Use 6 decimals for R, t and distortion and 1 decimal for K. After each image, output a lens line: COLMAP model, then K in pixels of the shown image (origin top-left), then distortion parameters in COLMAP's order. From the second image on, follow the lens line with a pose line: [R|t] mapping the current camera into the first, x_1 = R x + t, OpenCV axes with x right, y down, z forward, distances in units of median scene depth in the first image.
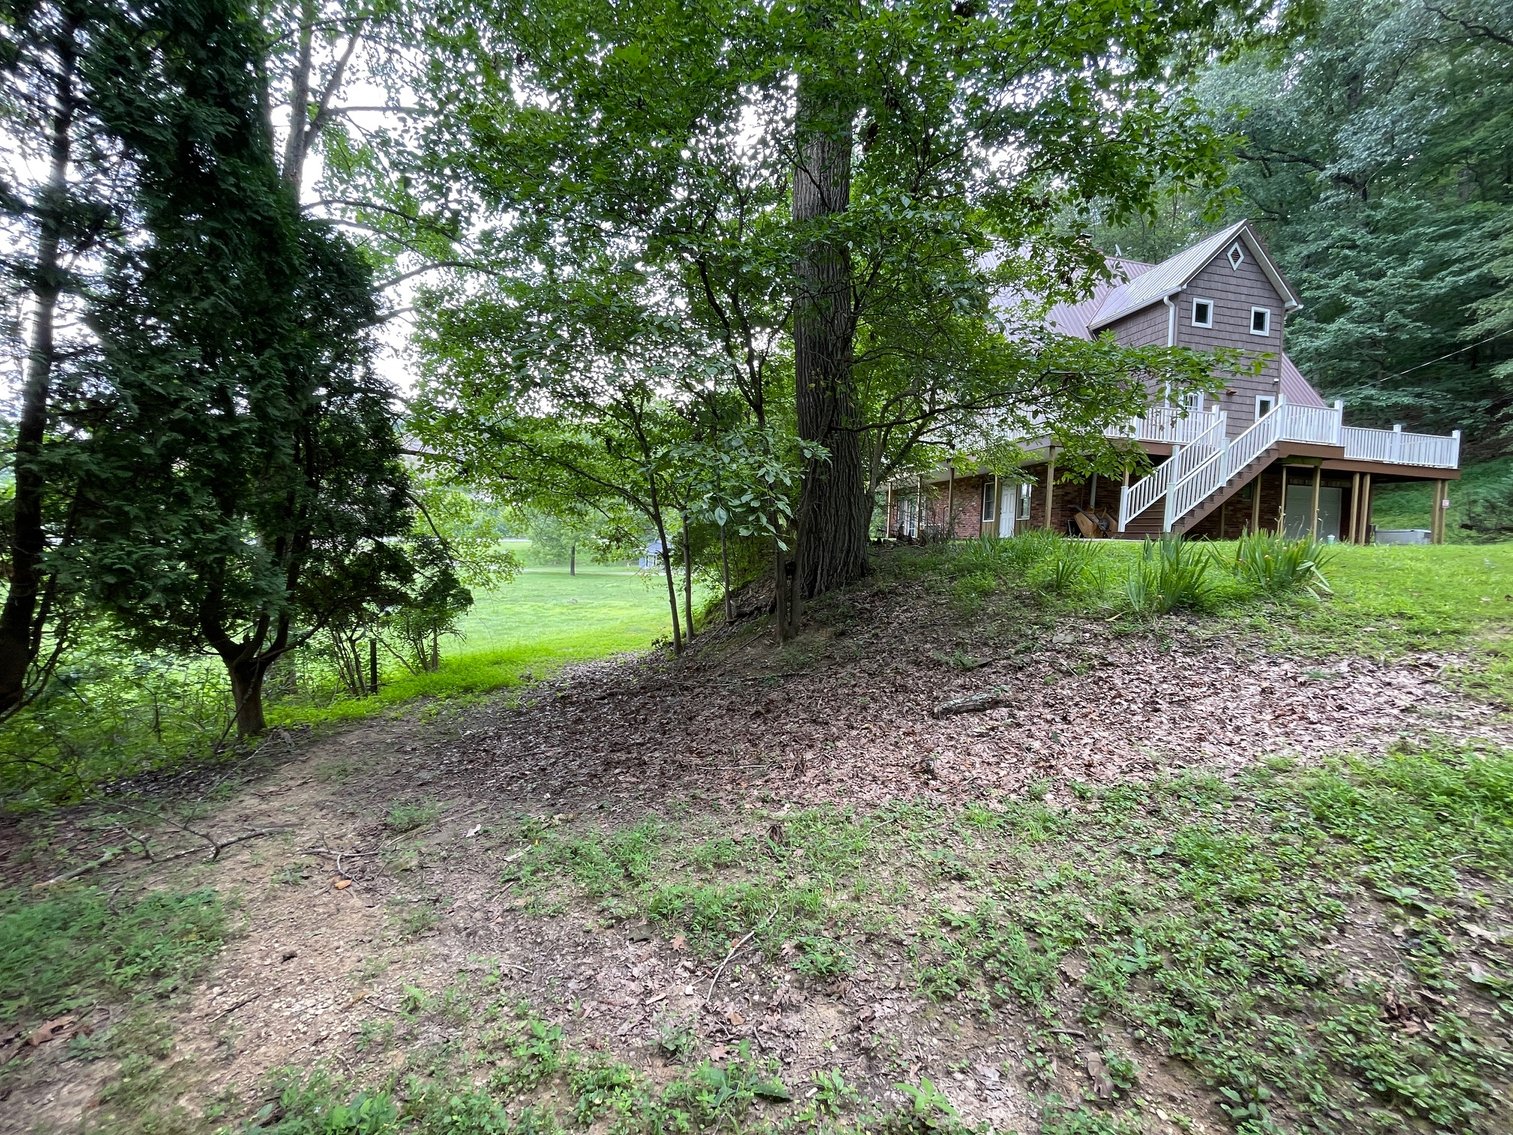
lens RADIAL K [[605.1, 0, 756.5], [0, 605.1, 567.5], [0, 0, 1]] dist [-0.010847, 0.000362]
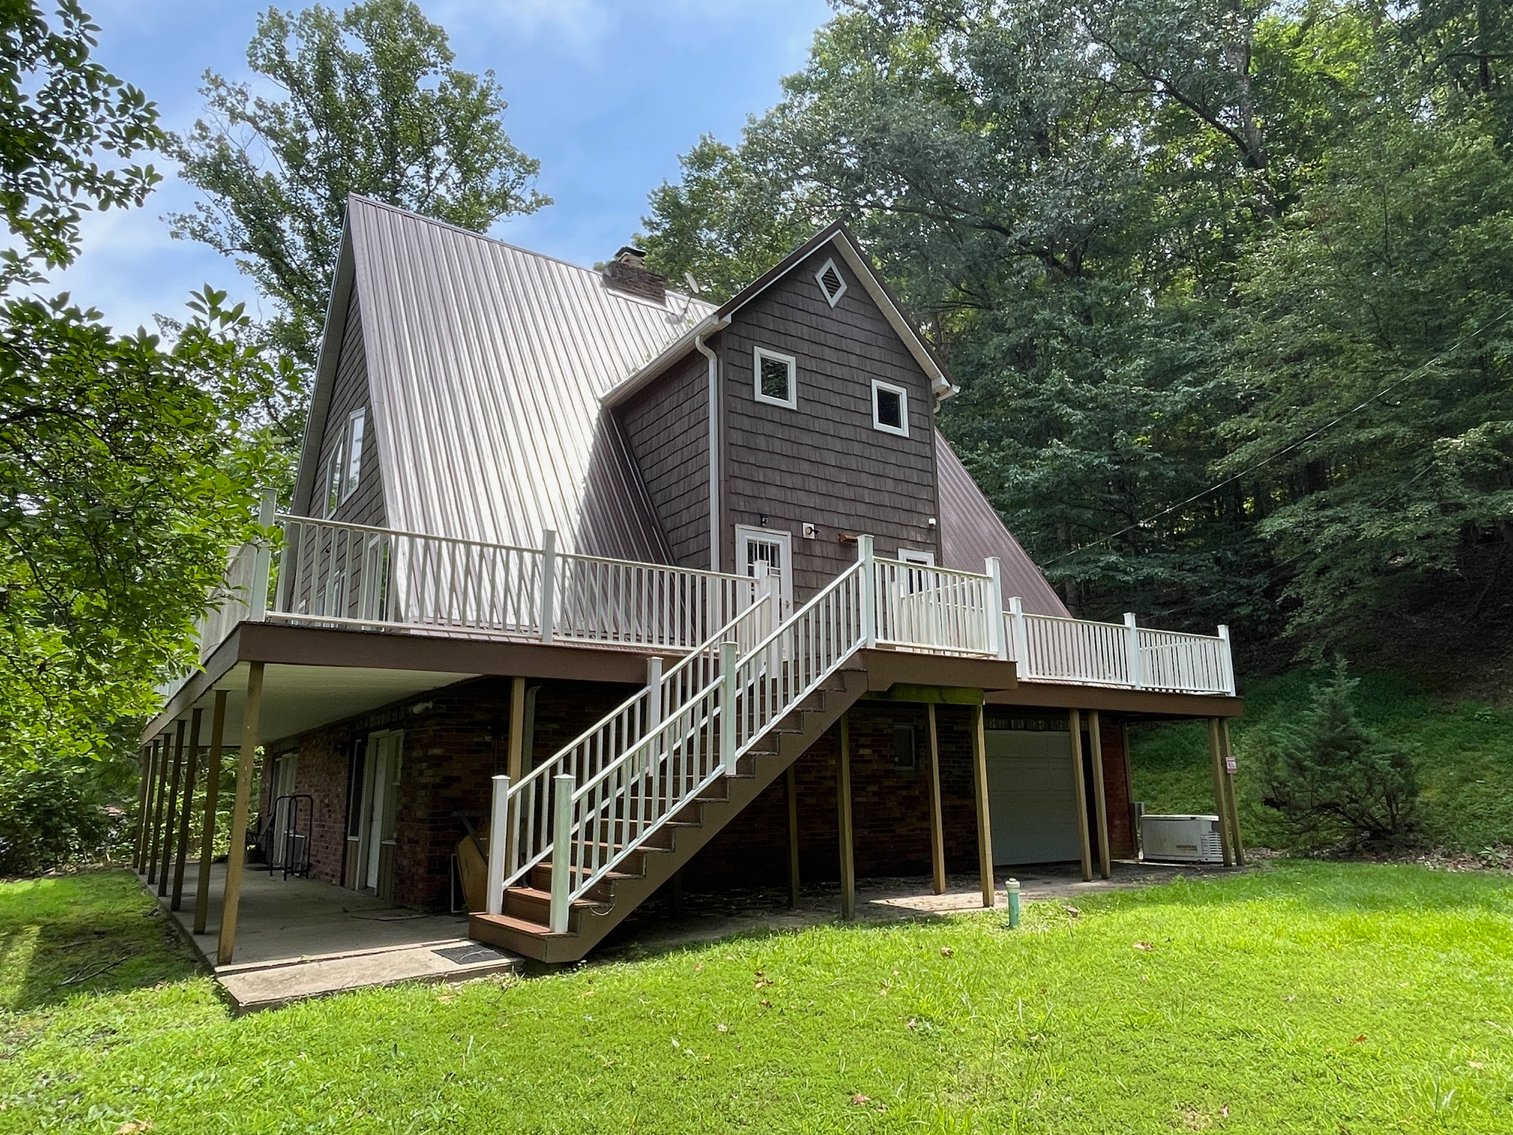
lens RADIAL K [[992.1, 0, 756.5], [0, 992.1, 567.5], [0, 0, 1]] dist [-0.005664, -0.002706]
pose [[0.926683, 0.036200, 0.374098, 0.435914], [0.062409, 0.966712, -0.248139, -0.082448], [-0.370627, 0.253294, 0.893576, 0.334843]]
